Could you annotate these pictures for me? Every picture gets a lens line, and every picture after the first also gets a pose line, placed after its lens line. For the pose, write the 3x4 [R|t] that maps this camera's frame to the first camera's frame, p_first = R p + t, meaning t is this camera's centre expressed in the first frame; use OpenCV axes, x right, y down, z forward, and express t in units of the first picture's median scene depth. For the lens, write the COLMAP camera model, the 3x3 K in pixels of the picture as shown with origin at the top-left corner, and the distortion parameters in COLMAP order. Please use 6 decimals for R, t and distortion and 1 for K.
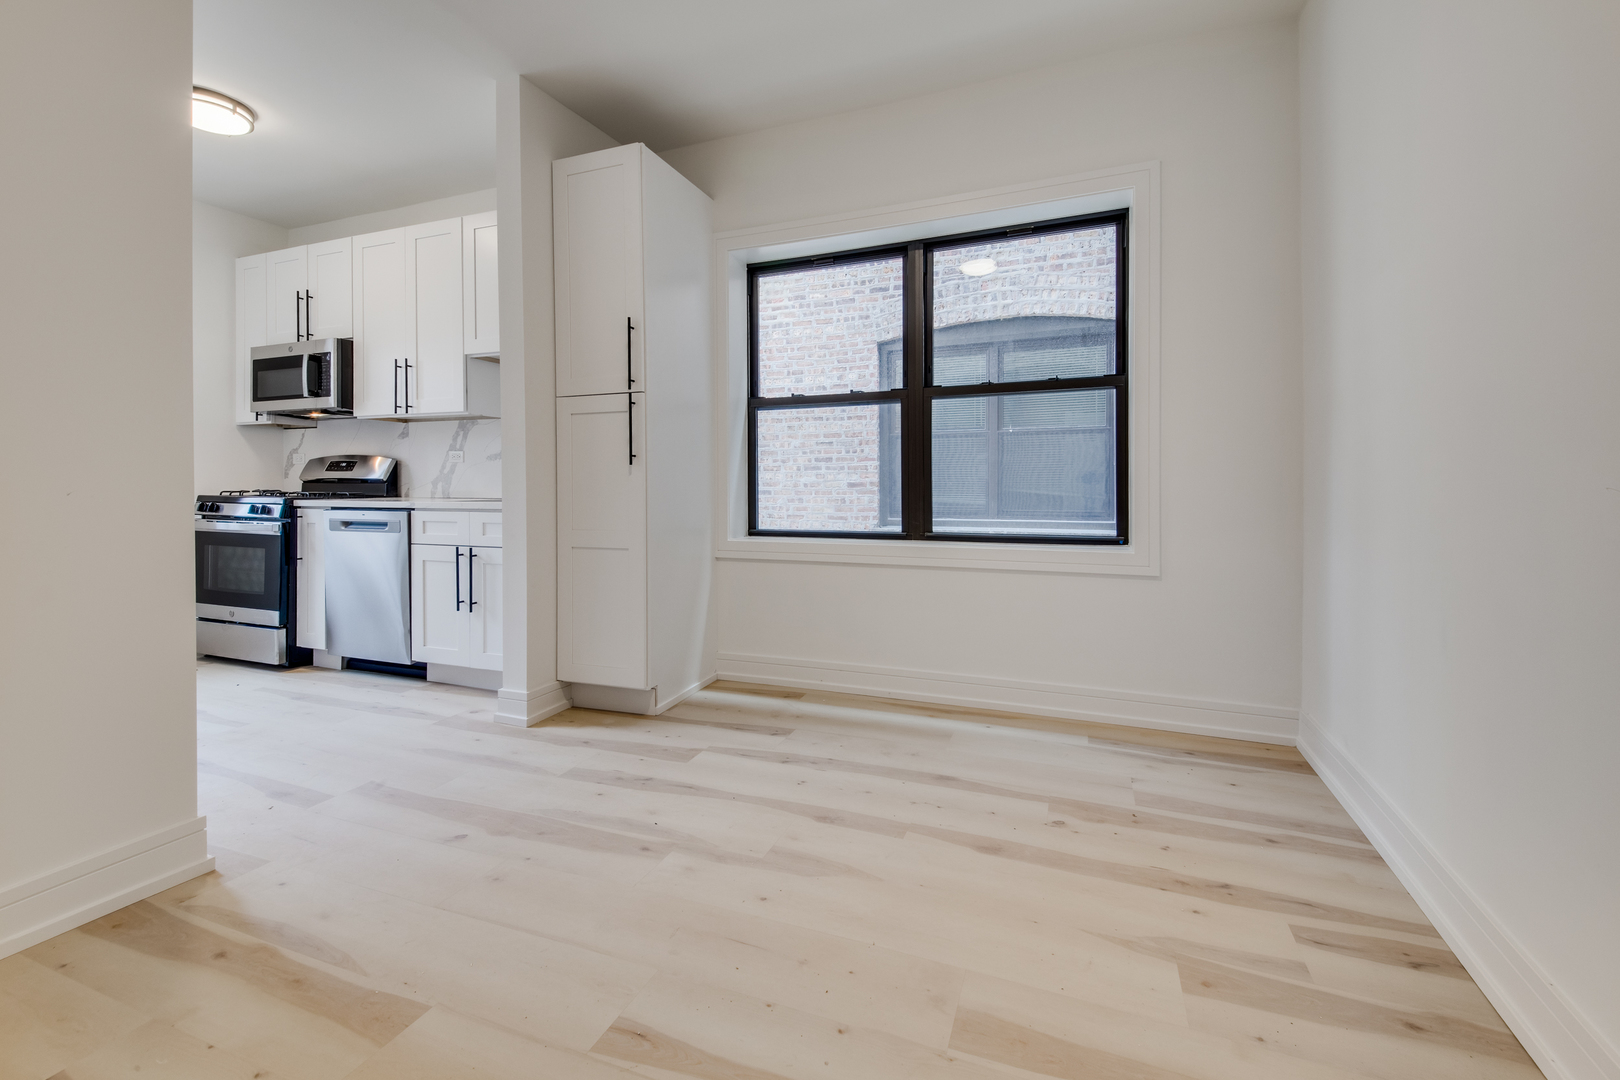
lens RADIAL K [[672.0, 0, 818.0], [0, 672.0, 484.6], [0, 0, 1]] dist [0.017627, -0.000812]
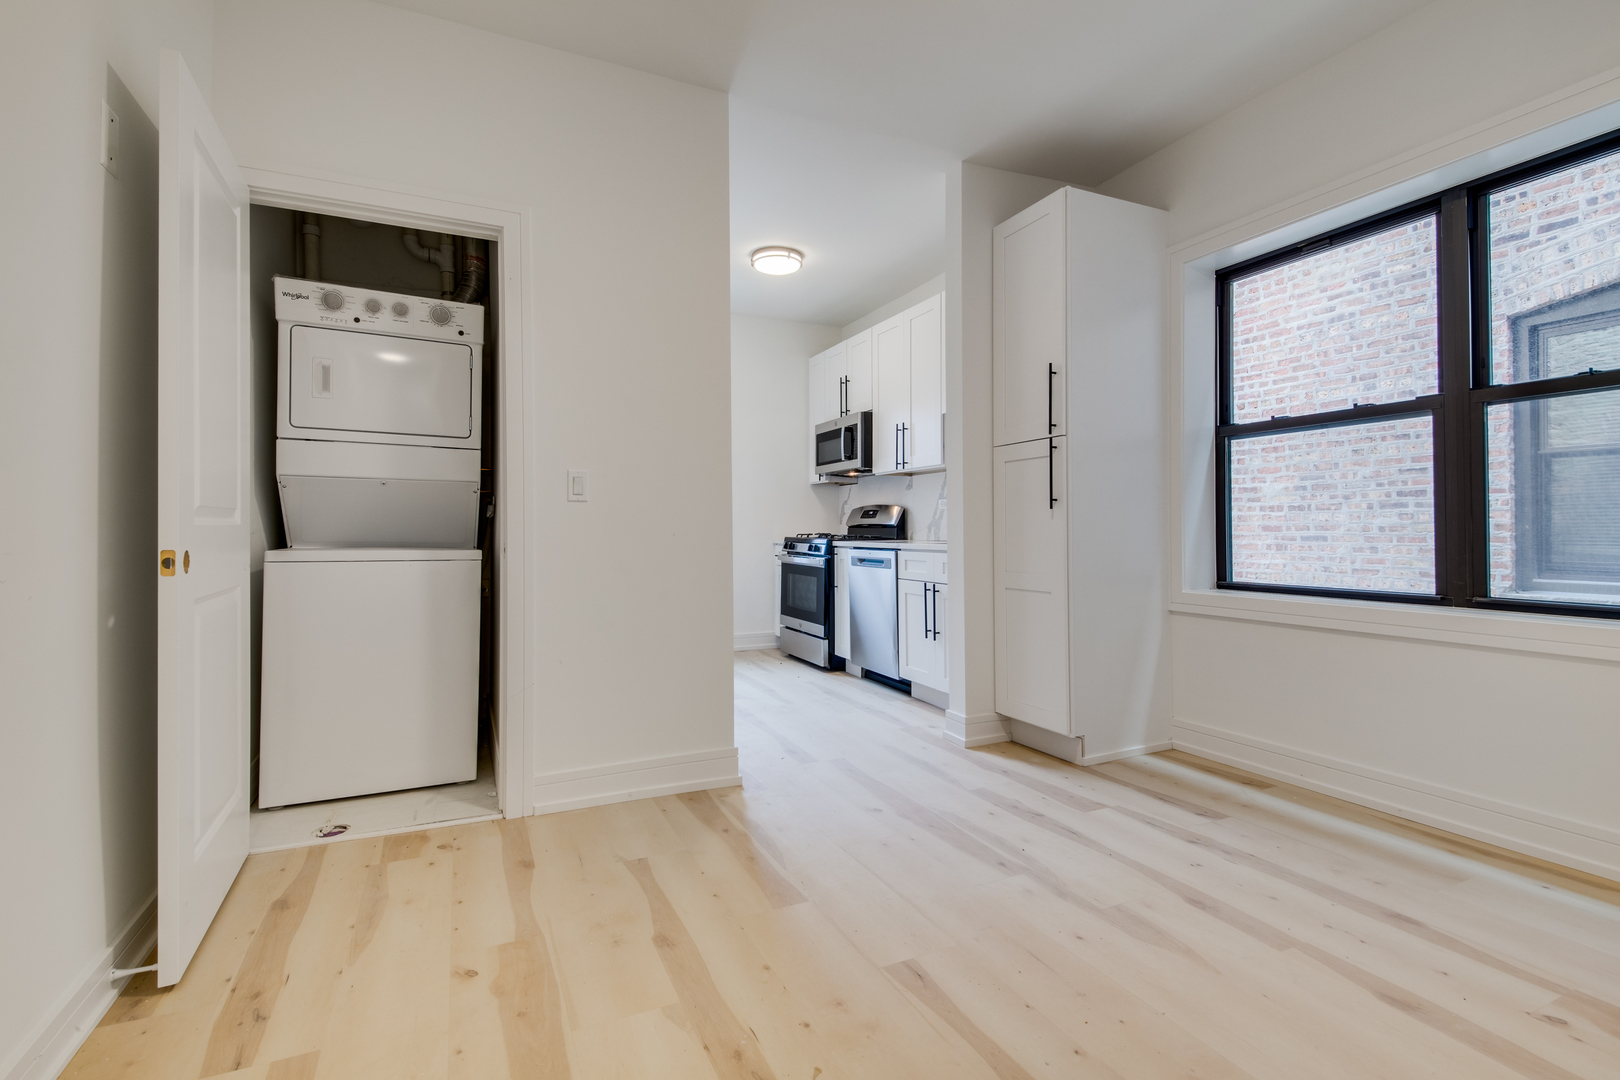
lens RADIAL K [[748.3, 0, 820.5], [0, 748.3, 516.0], [0, 0, 1]] dist [0.072872, -0.044687]
pose [[0.721001, -0.013794, -0.692797, 0.199614], [0.002544, 0.999848, -0.017260, -0.000515], [0.692930, 0.010683, 0.720926, -0.046039]]
